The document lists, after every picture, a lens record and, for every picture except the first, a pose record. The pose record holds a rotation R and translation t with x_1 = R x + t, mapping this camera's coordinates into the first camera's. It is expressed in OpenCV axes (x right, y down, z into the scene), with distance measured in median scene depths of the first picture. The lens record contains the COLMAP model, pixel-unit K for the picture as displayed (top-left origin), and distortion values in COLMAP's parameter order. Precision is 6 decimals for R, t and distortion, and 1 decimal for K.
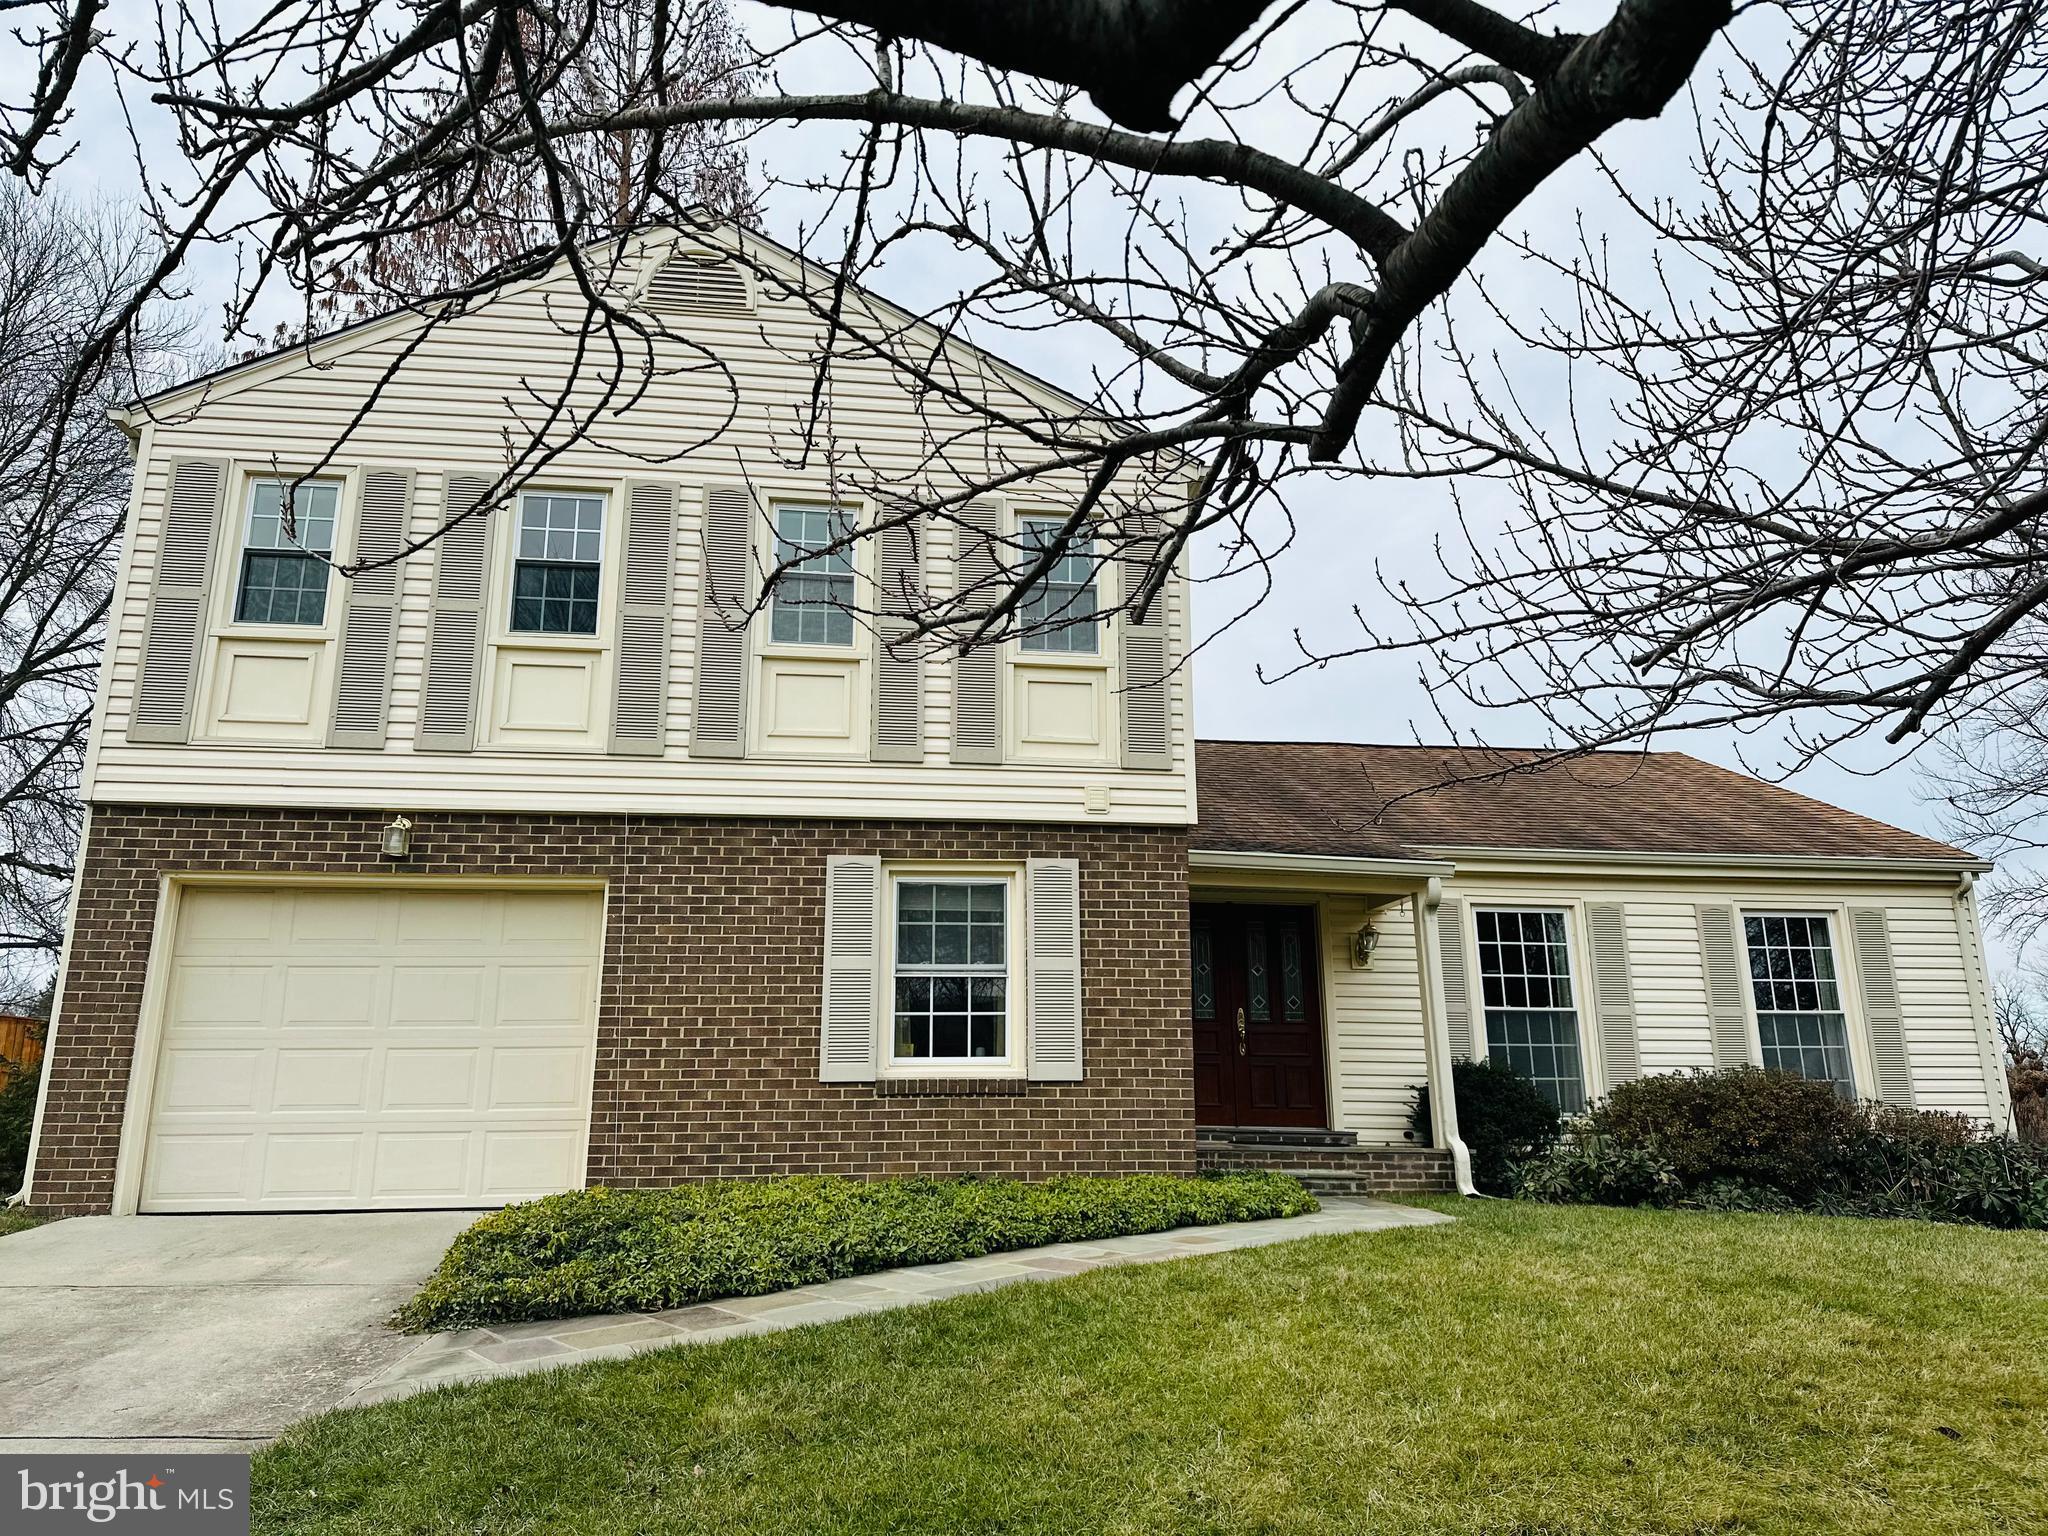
lens RADIAL K [[1413.4, 0, 1025.2], [0, 1413.4, 764.8], [0, 0, 1]] dist [0.023582, -0.004789]
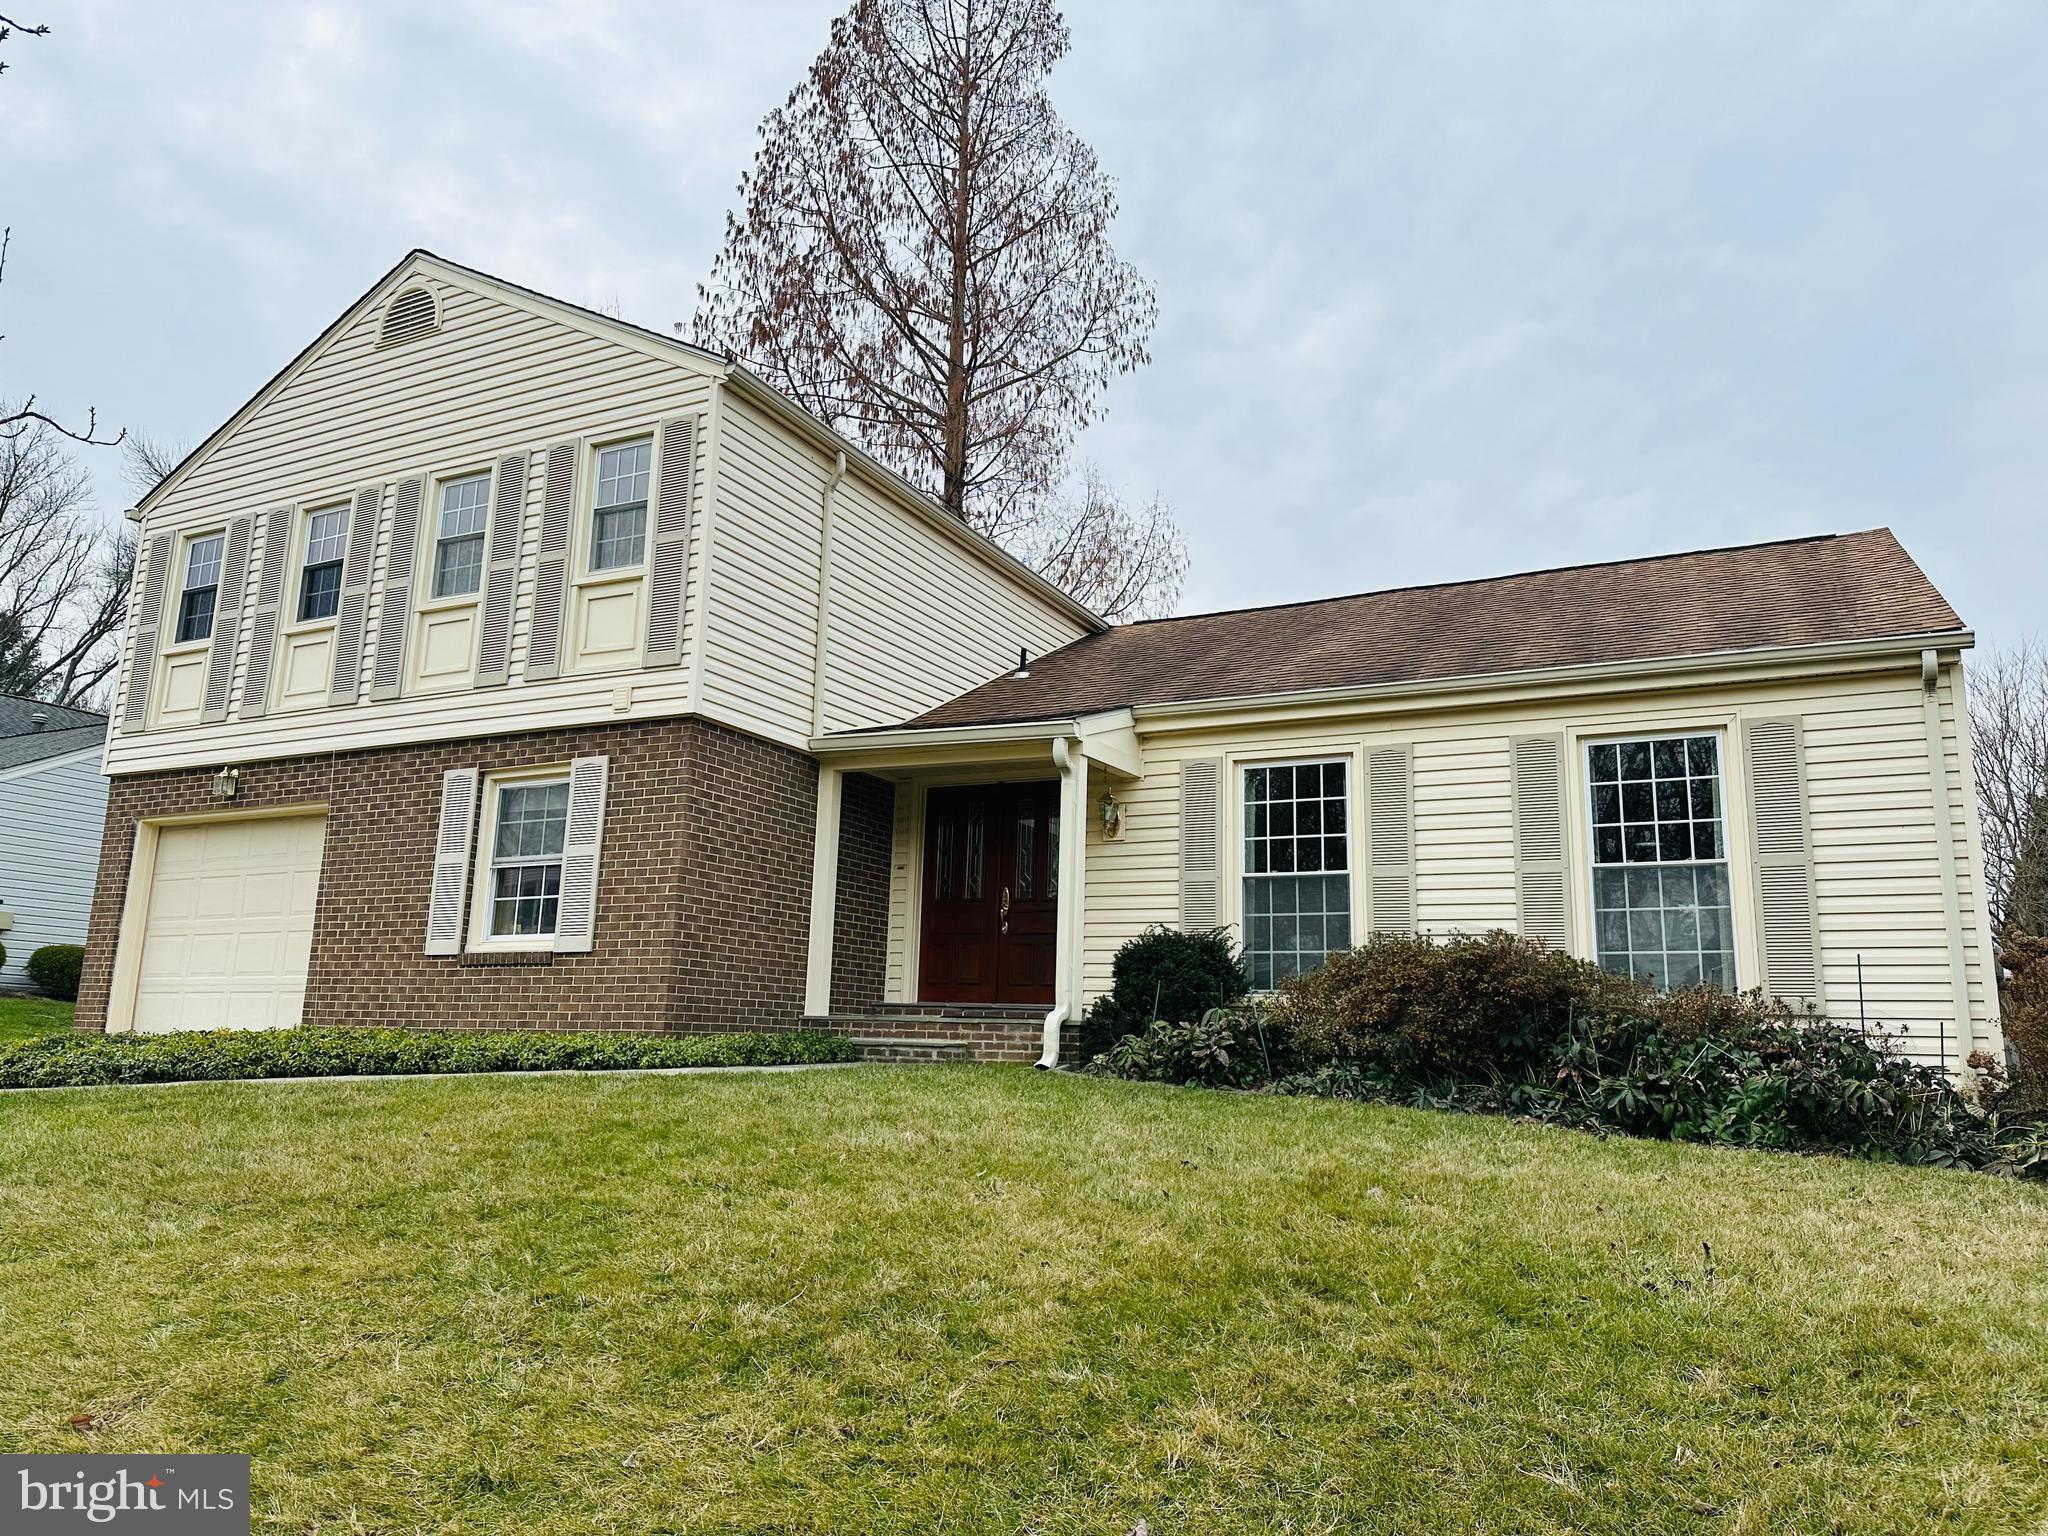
lens RADIAL K [[1413.4, 0, 1024.6], [0, 1413.4, 772.5], [0, 0, 1]] dist [0.023582, -0.004789]
pose [[0.832561, -0.081393, -0.547921, 0.916345], [0.116438, 0.992761, 0.029453, 0.085182], [0.541558, -0.088320, 0.836011, 0.246743]]
